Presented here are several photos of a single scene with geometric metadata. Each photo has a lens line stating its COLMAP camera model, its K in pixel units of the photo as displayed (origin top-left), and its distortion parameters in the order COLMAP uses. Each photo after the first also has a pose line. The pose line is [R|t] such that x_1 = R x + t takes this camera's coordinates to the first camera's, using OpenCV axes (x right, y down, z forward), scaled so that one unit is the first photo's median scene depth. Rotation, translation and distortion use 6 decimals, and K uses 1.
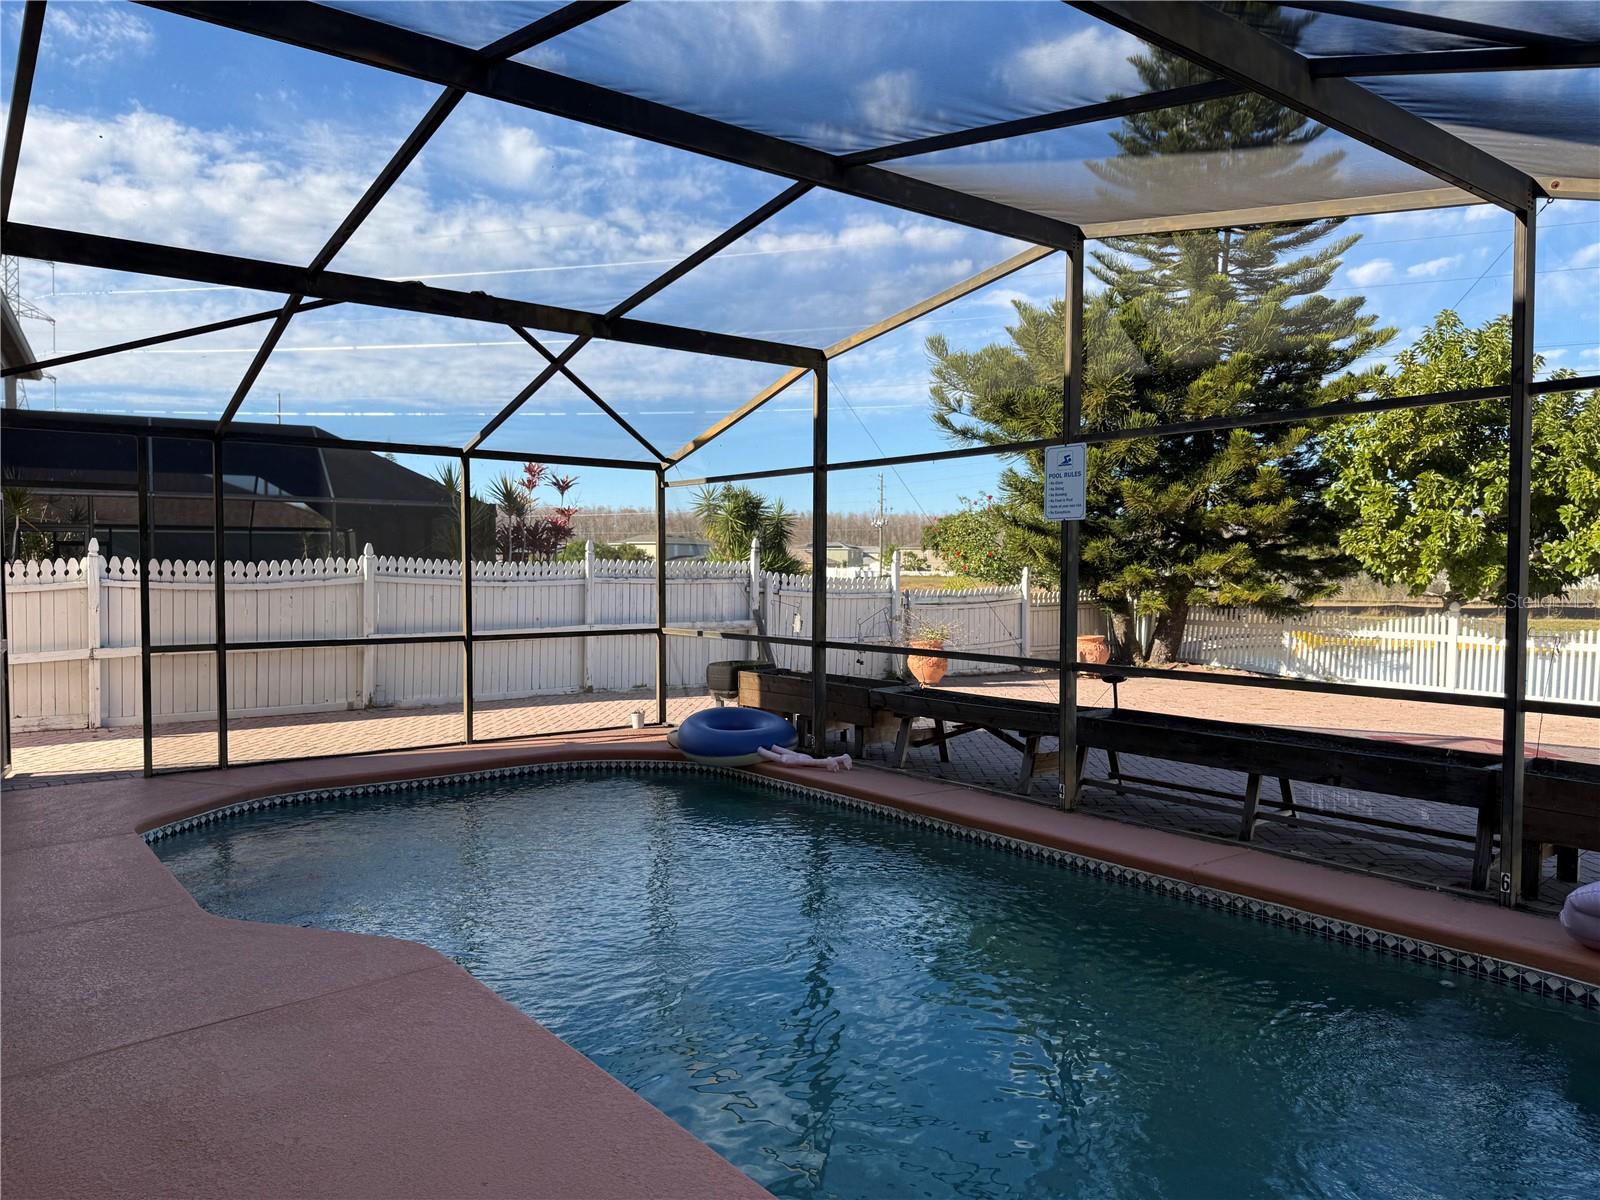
lens RADIAL K [[1144.2, 0, 817.1], [0, 1144.2, 603.6], [0, 0, 1]] dist [0.044523, -0.041142]
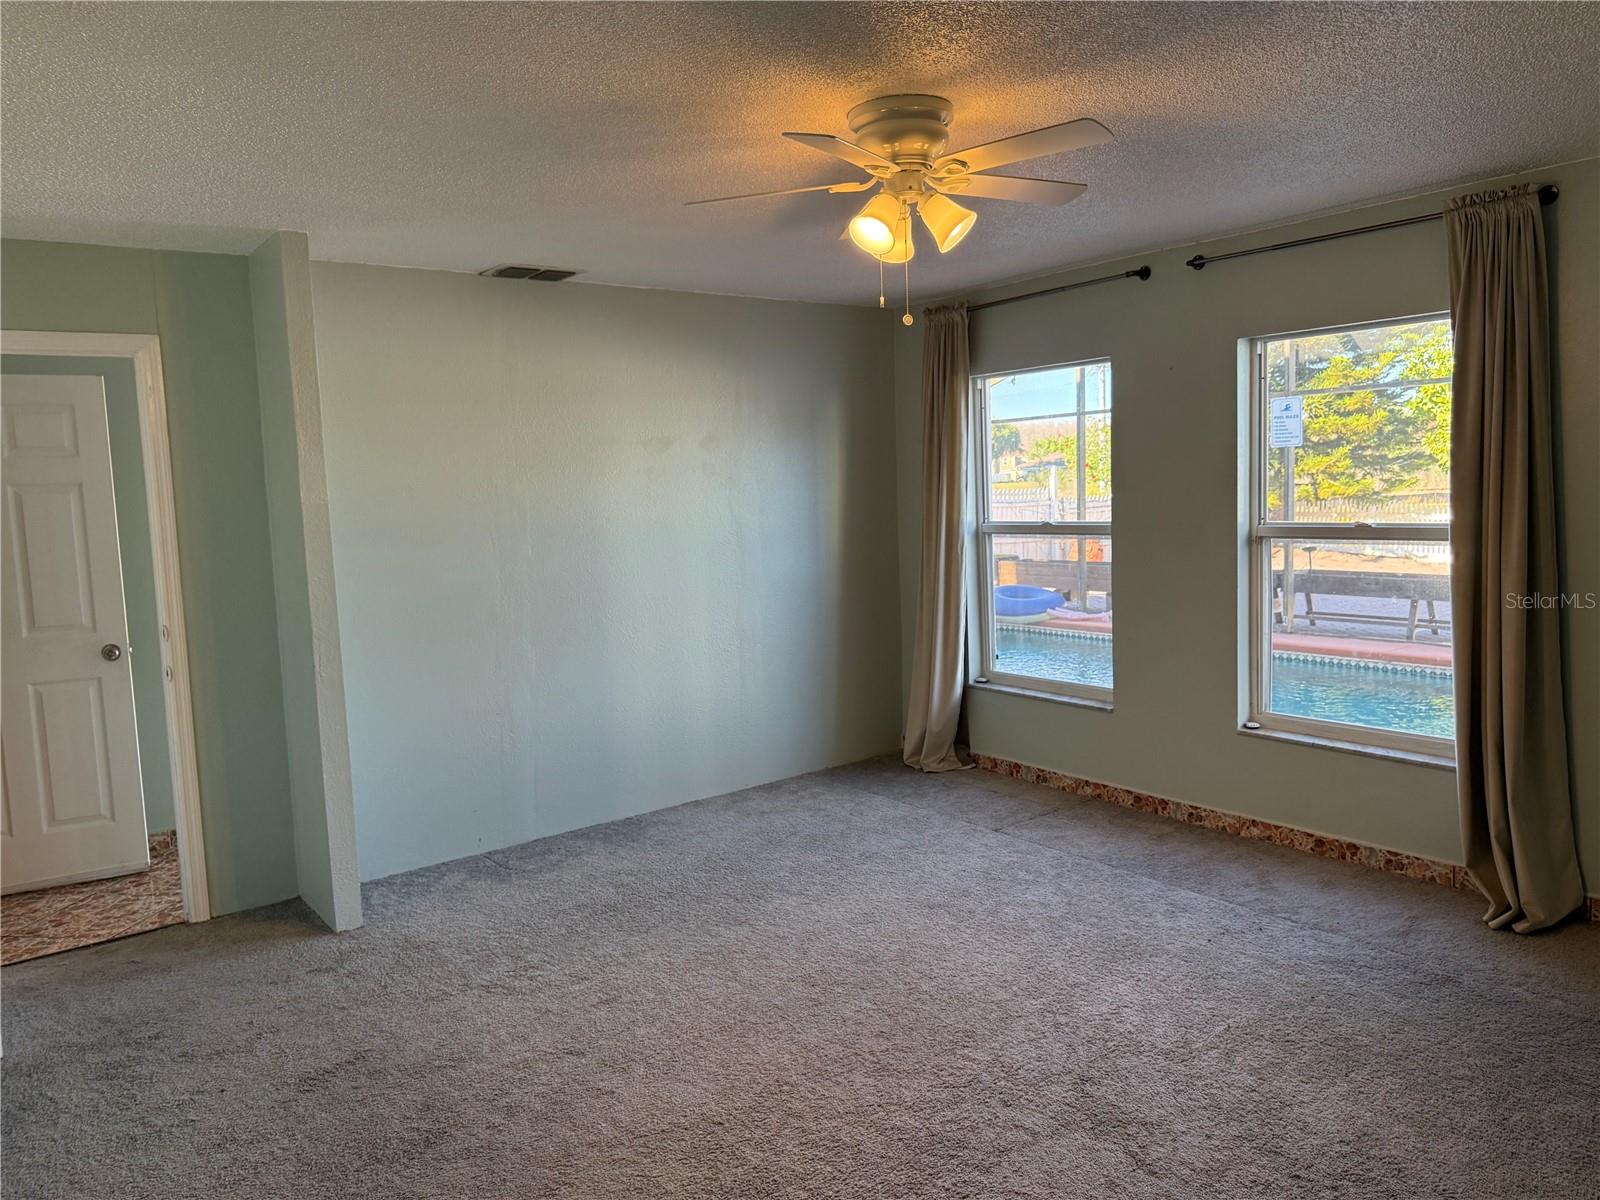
lens RADIAL K [[1144.2, 0, 800.0], [0, 1144.2, 597.0], [0, 0, 1]] dist [0.044523, -0.041142]
pose [[0.998778, -0.039975, -0.029052, -0.183072], [0.041932, 0.996651, 0.070206, -0.003542], [0.026148, -0.071338, 0.997109, -0.269796]]
